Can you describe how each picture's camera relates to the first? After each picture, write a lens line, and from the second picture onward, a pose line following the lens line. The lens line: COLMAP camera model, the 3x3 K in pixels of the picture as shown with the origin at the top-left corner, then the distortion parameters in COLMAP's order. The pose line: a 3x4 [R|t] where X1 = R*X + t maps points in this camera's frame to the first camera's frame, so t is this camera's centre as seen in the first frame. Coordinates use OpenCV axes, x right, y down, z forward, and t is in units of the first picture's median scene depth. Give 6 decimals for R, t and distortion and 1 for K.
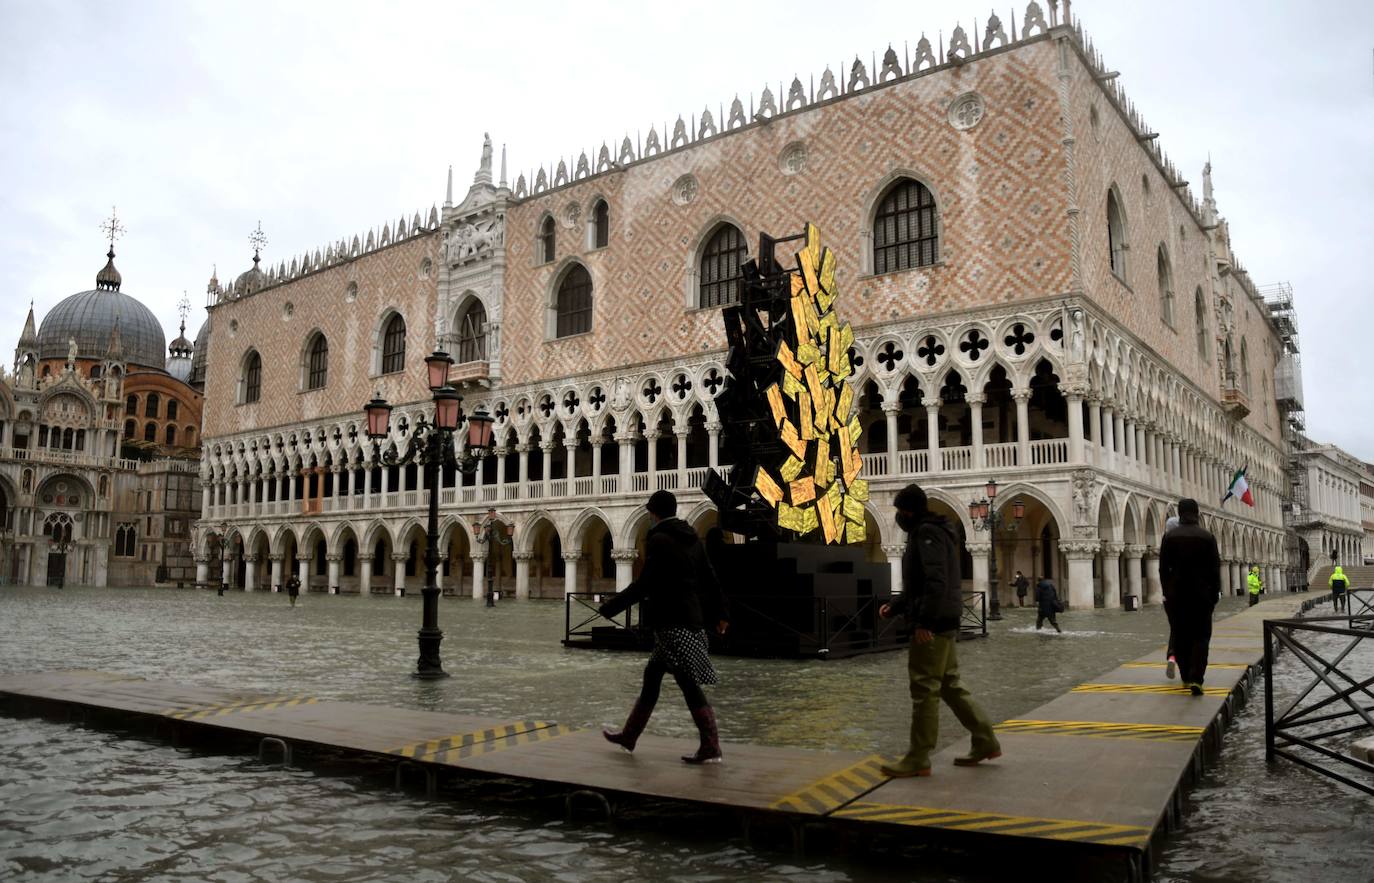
lens RADIAL K [[1028.2, 0, 719.2], [0, 1028.2, 470.9], [0, 0, 1]] dist [-0.133385, 0.071854]
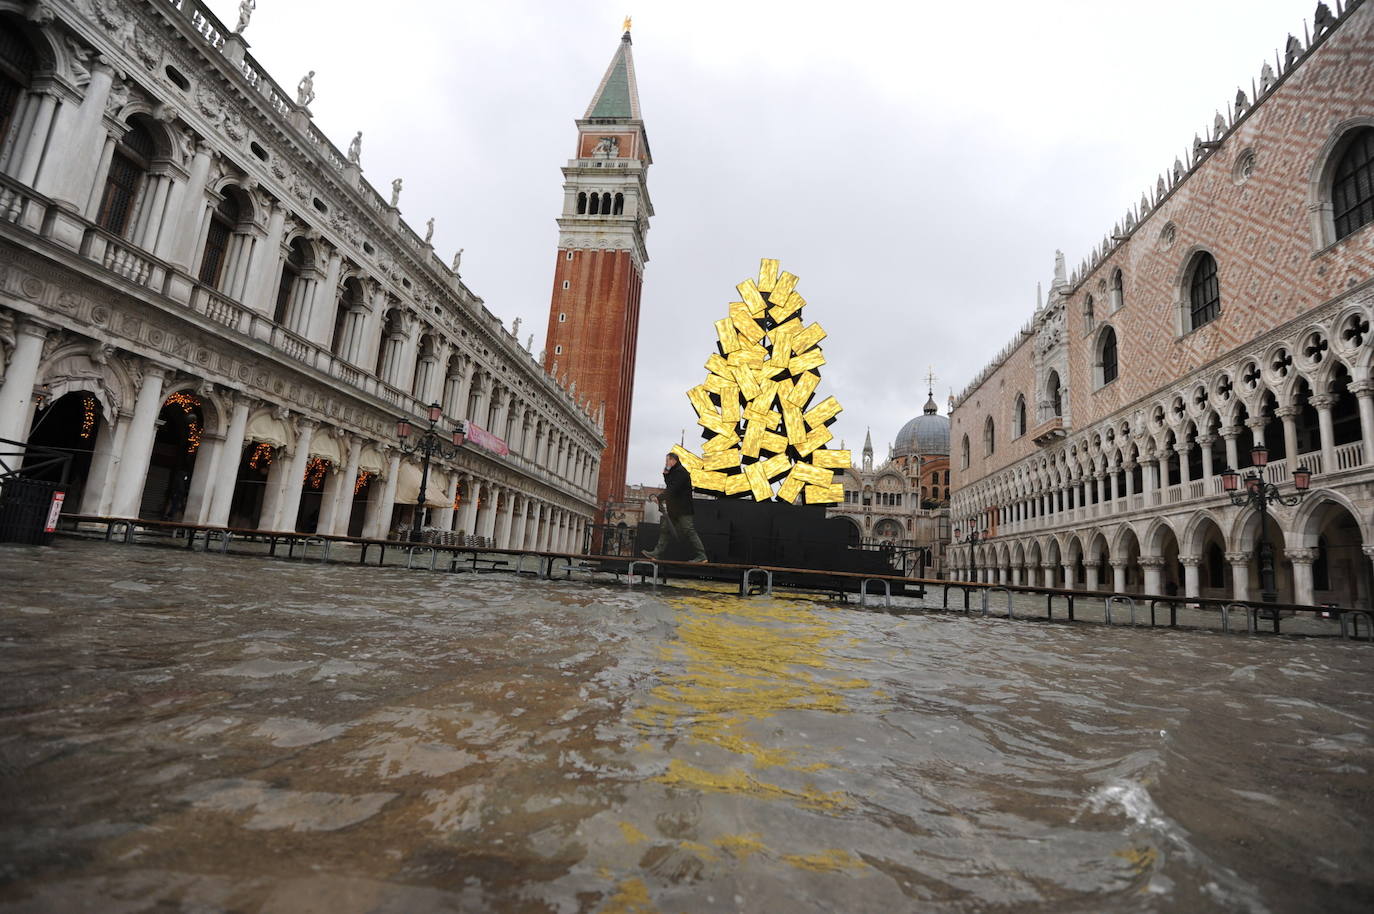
lens RADIAL K [[630.4, 0, 687.0], [0, 630.4, 457.0], [0, 0, 1]] dist [0.001089, -0.022492]
pose [[0.472198, -0.116204, -0.873800, 0.285085], [0.016958, 0.992287, -0.122797, 0.042152], [0.881329, 0.043167, 0.470526, 0.210160]]
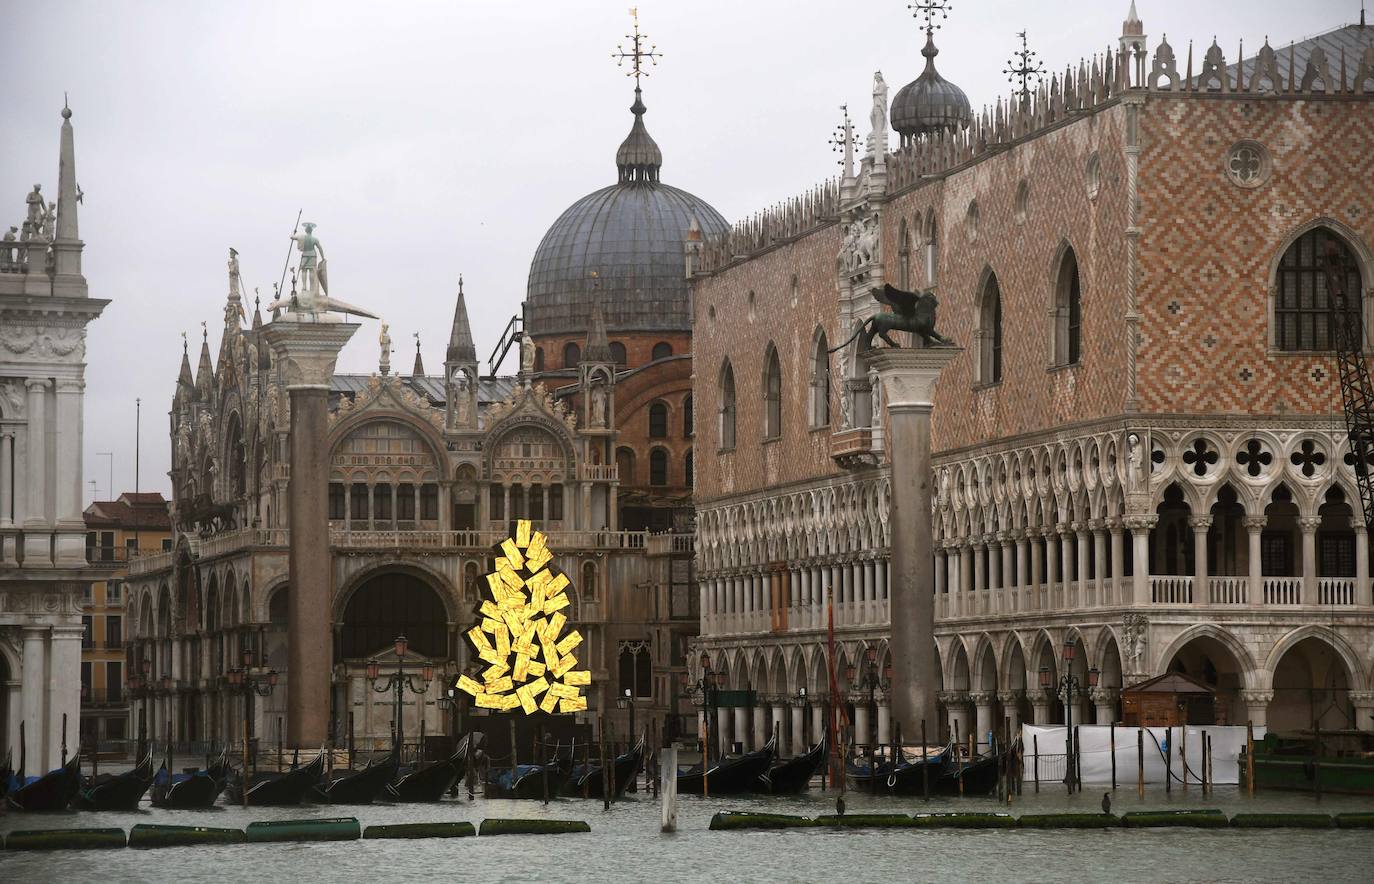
lens RADIAL K [[4704.4, 0, 688.2], [0, 4704.4, 479.1], [0, 0, 1]] dist [0.927232, -0.447897]
pose [[0.760426, -0.040859, -0.648138, 2.051122], [0.077460, 0.996601, 0.028053, -0.196512], [0.644788, -0.071537, 0.761006, -1.807908]]
